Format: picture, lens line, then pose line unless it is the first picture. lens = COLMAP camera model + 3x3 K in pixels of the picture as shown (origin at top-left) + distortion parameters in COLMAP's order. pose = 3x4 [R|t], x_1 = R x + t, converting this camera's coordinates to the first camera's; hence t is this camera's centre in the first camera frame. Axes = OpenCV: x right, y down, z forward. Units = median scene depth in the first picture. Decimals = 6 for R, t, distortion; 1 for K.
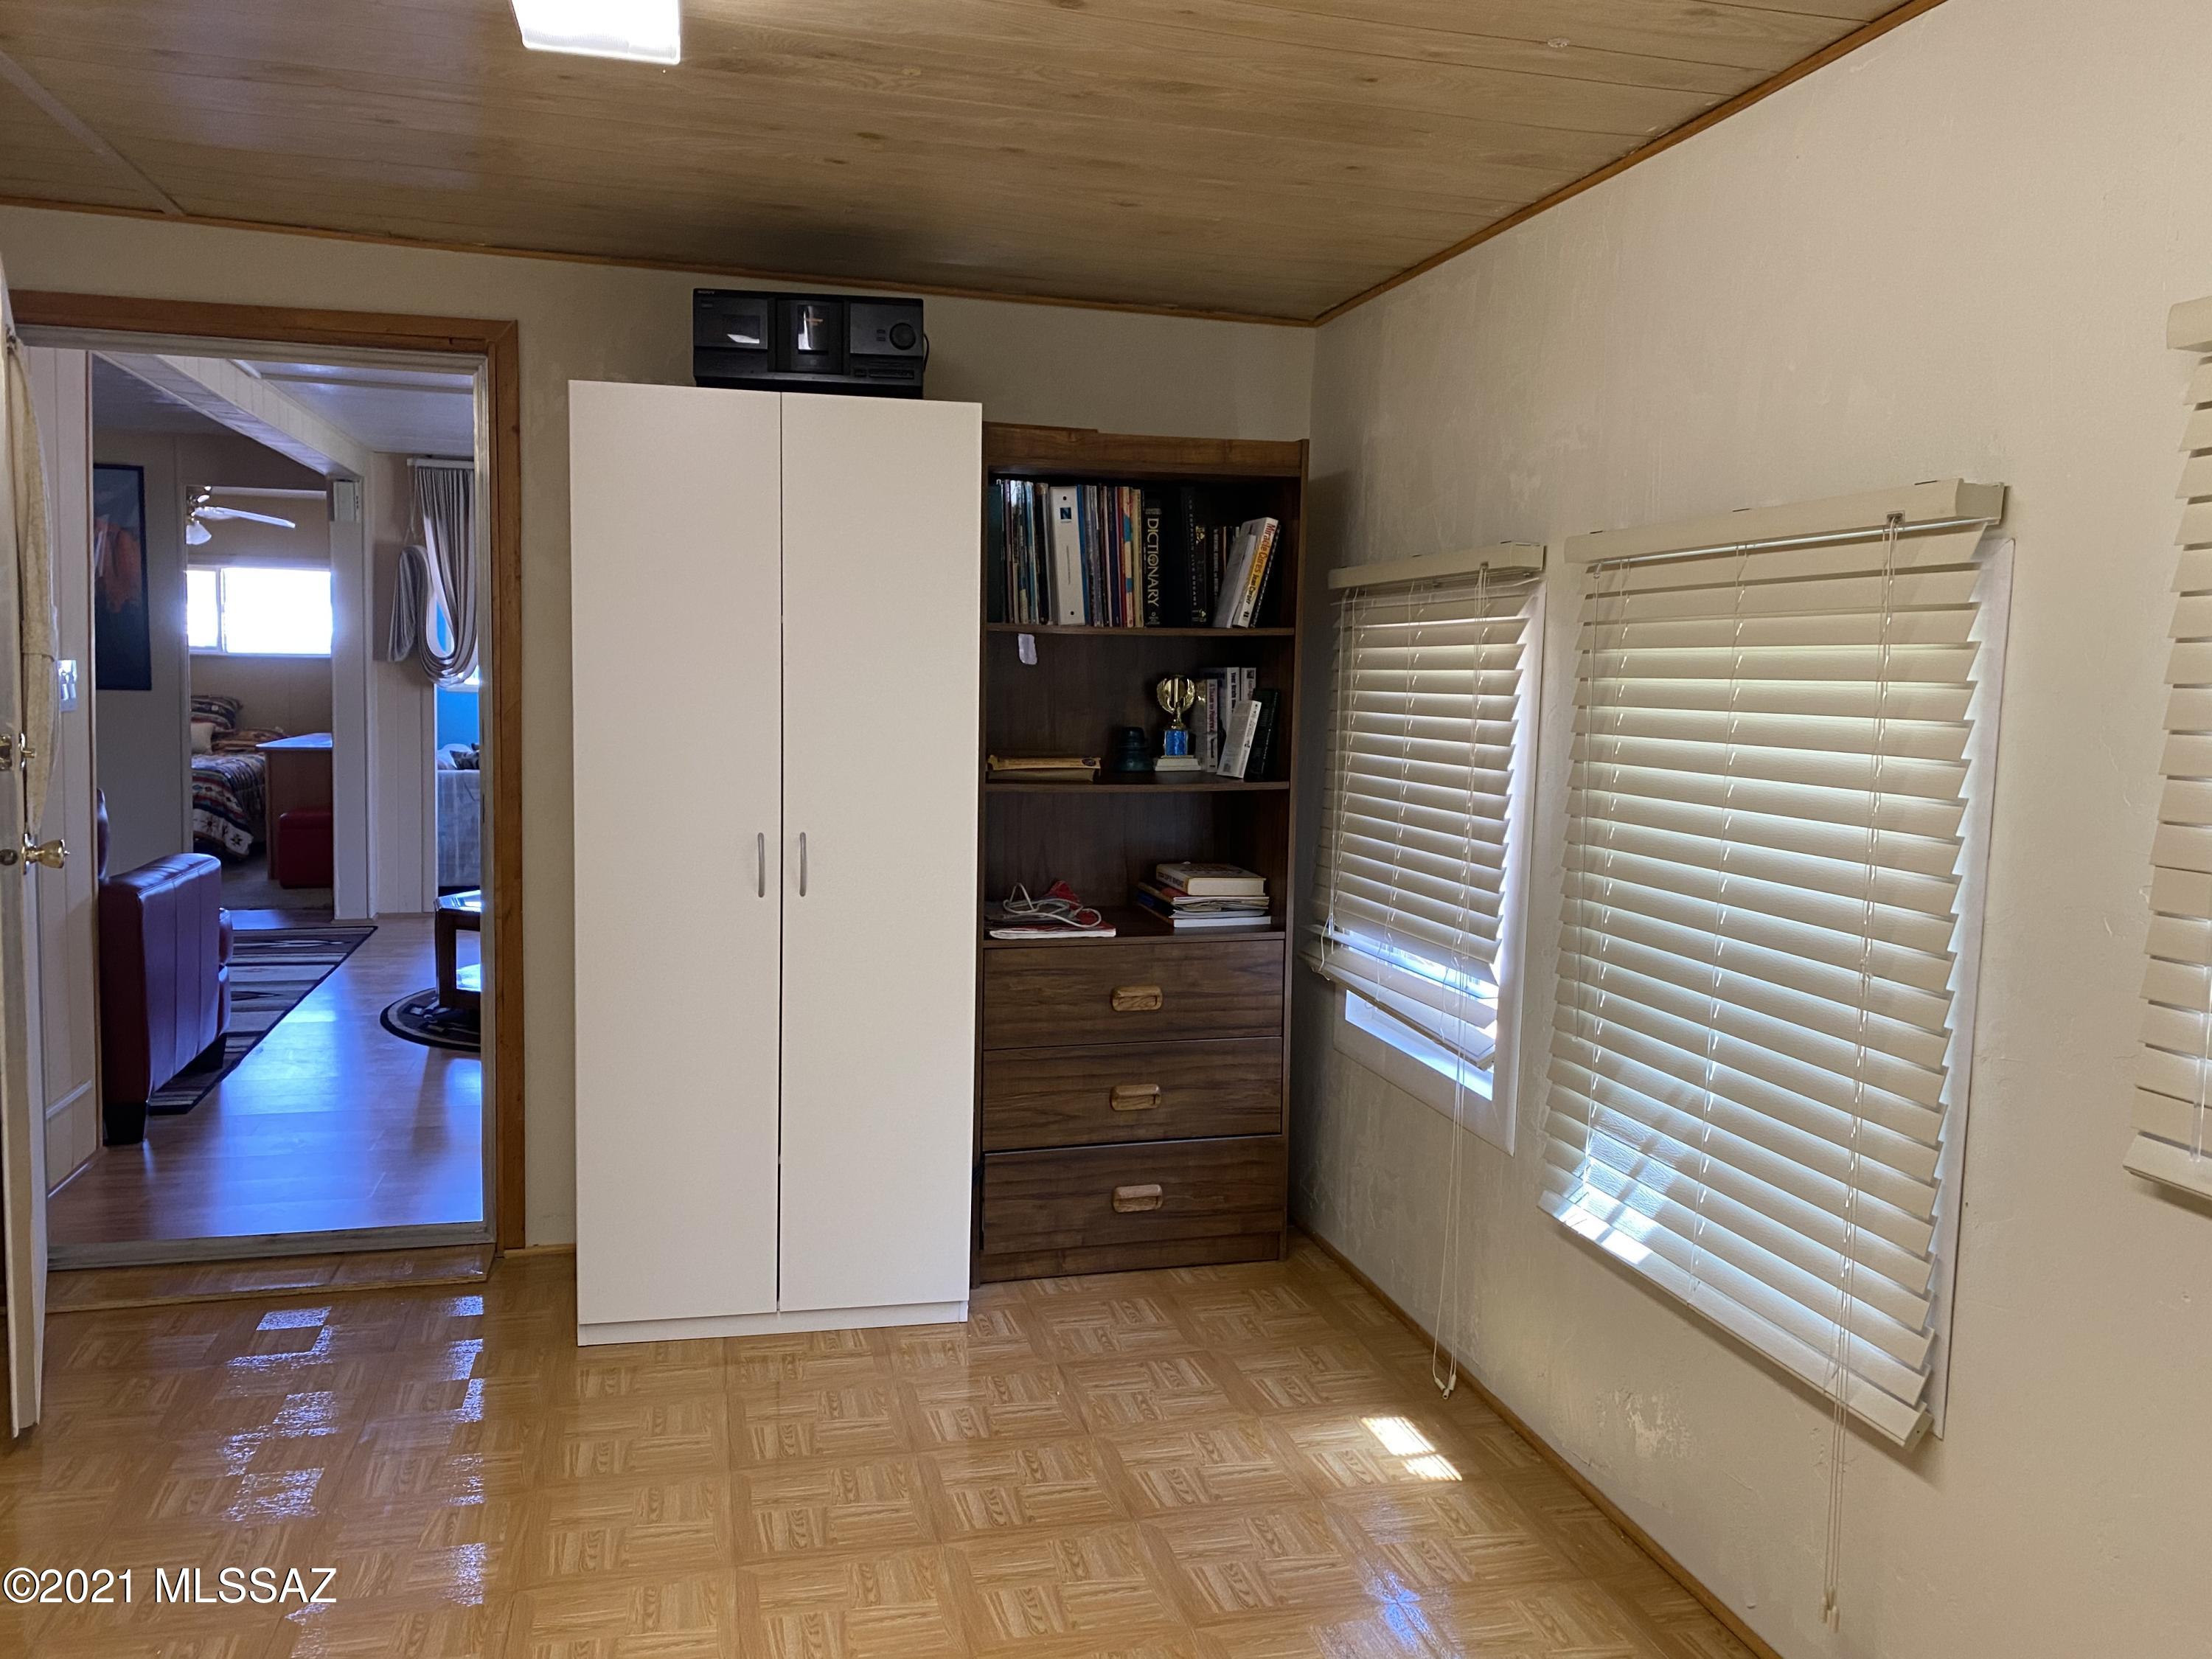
lens RADIAL K [[1710.0, 0, 1106.0], [0, 1710.0, 829.5], [0, 0, 1]] dist [0.001053, 0.008913]
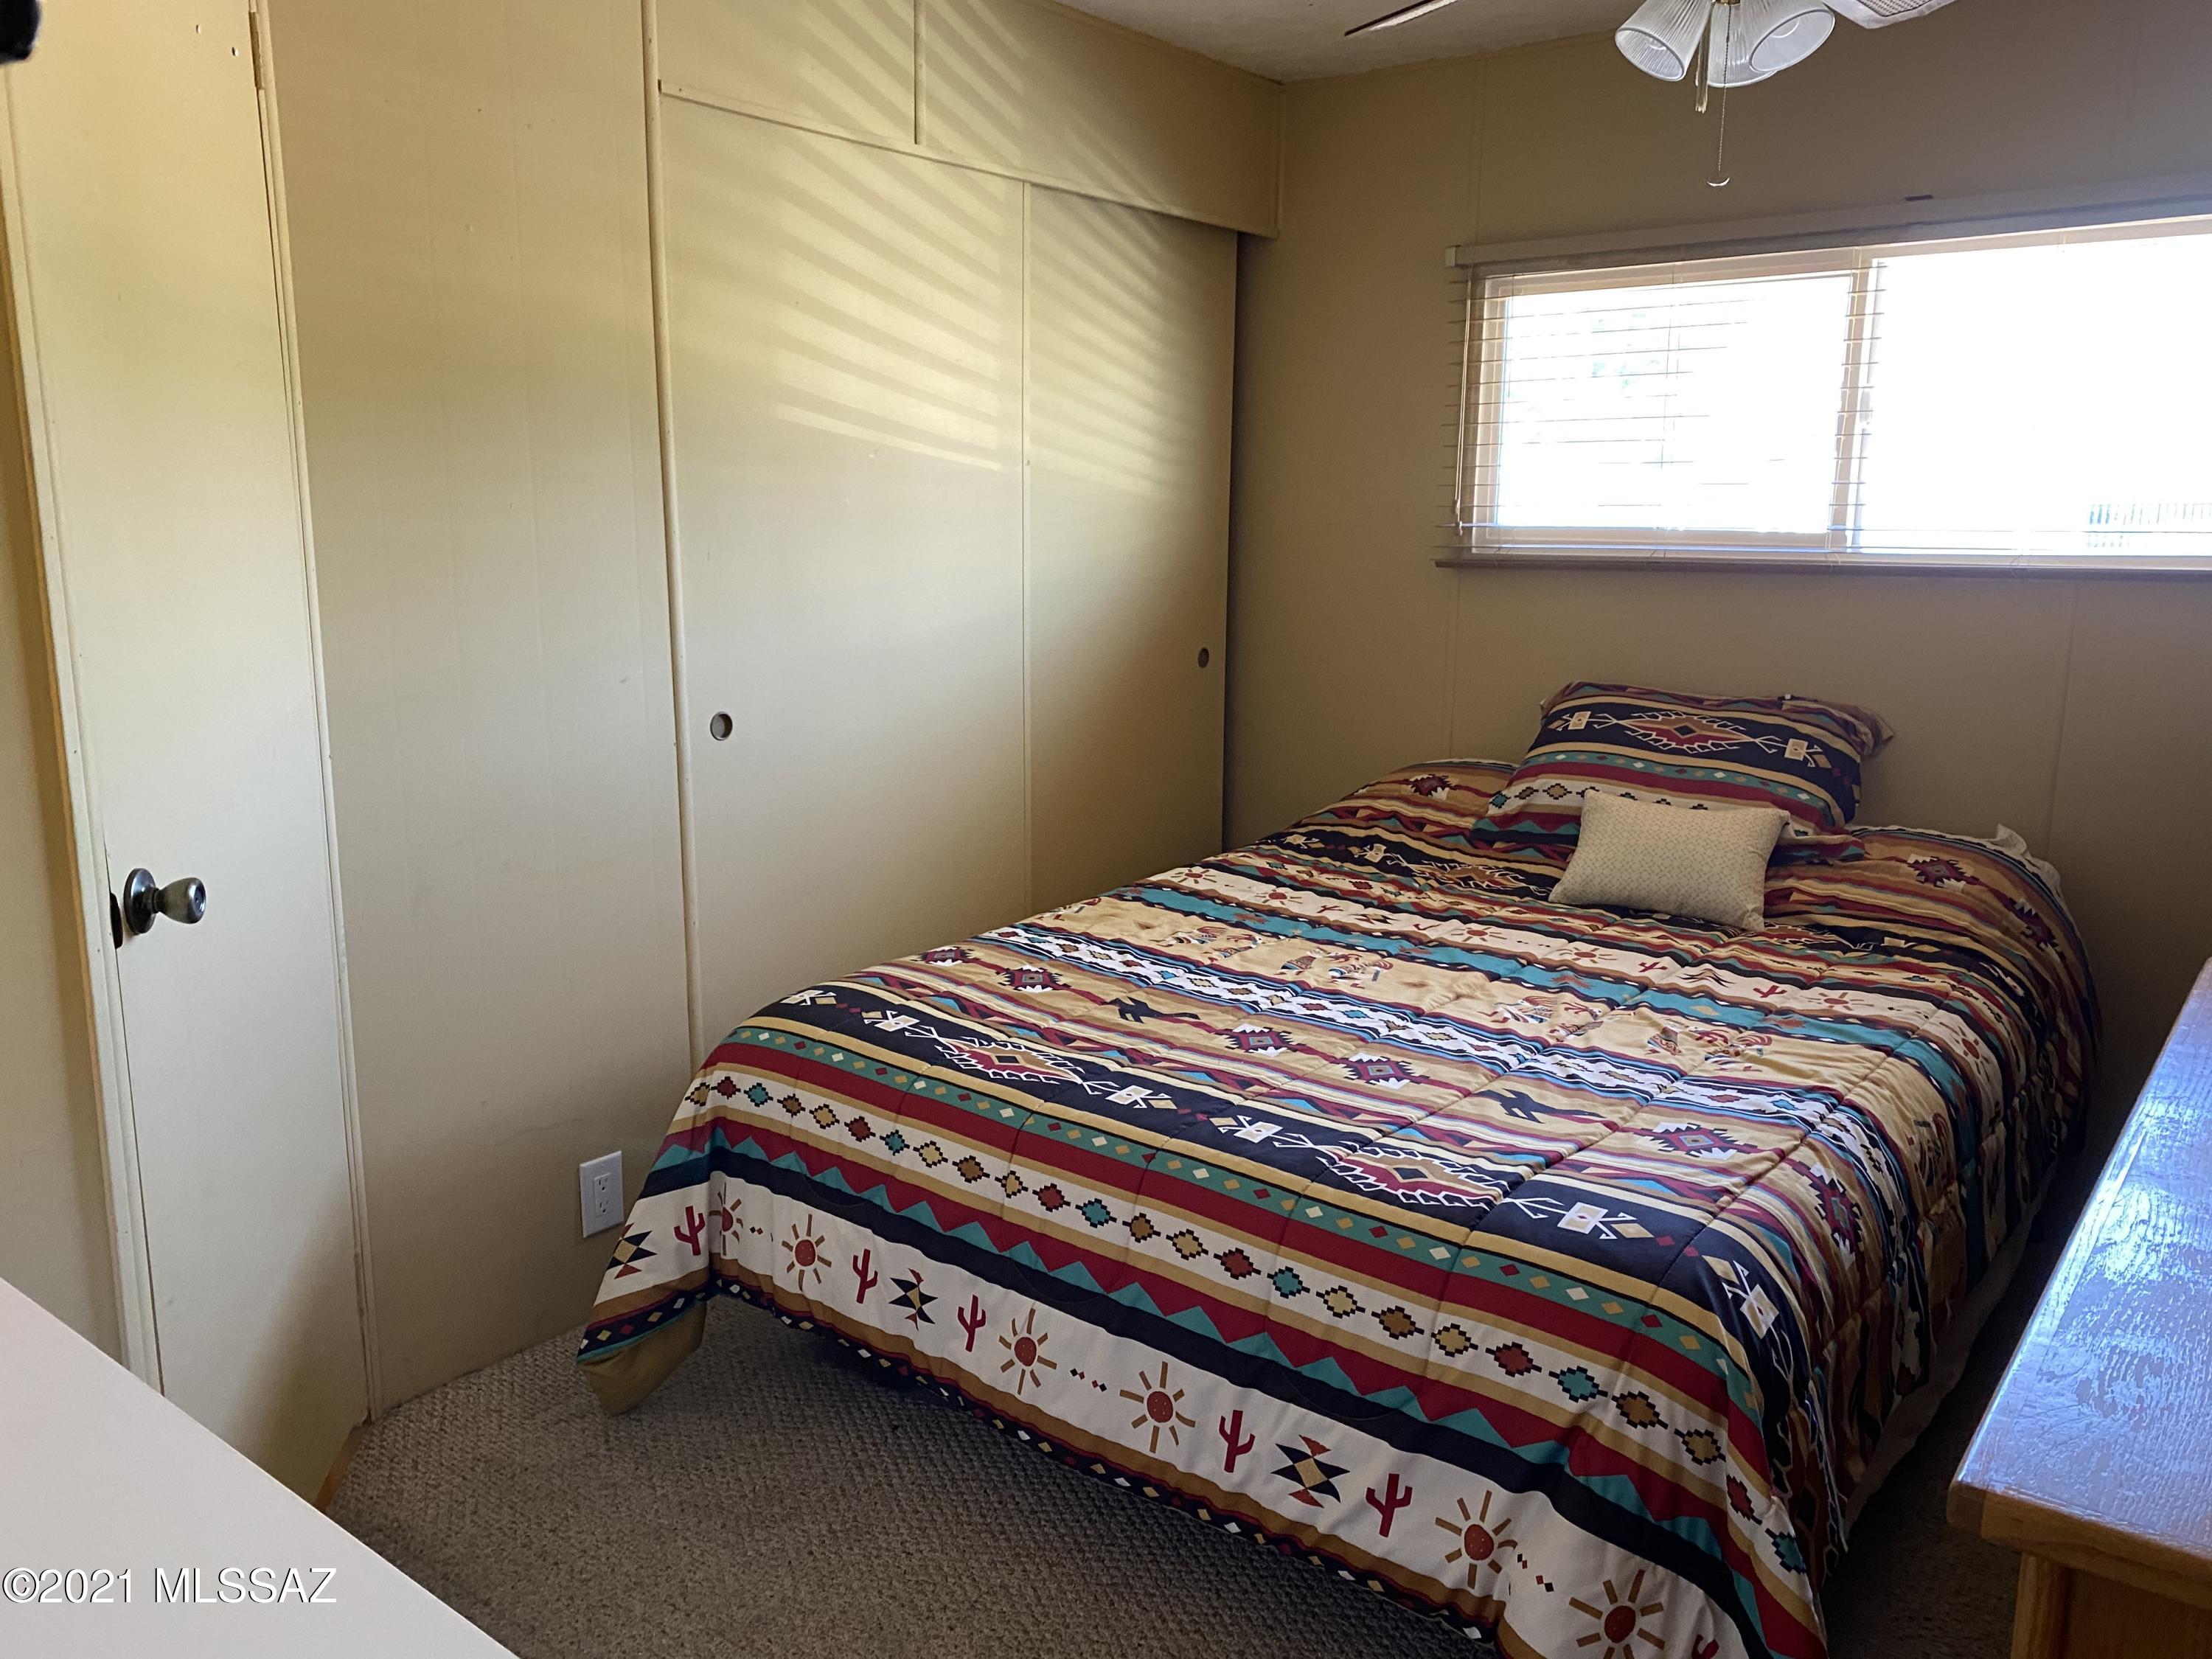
lens RADIAL K [[1710.0, 0, 1106.0], [0, 1710.0, 829.5], [0, 0, 1]] dist [0.001053, 0.008913]
pose [[0.627926, 0.134480, -0.766567, -0.369807], [-0.065199, 0.990586, 0.120372, -0.085428], [0.775537, -0.025605, 0.630782, 0.726064]]
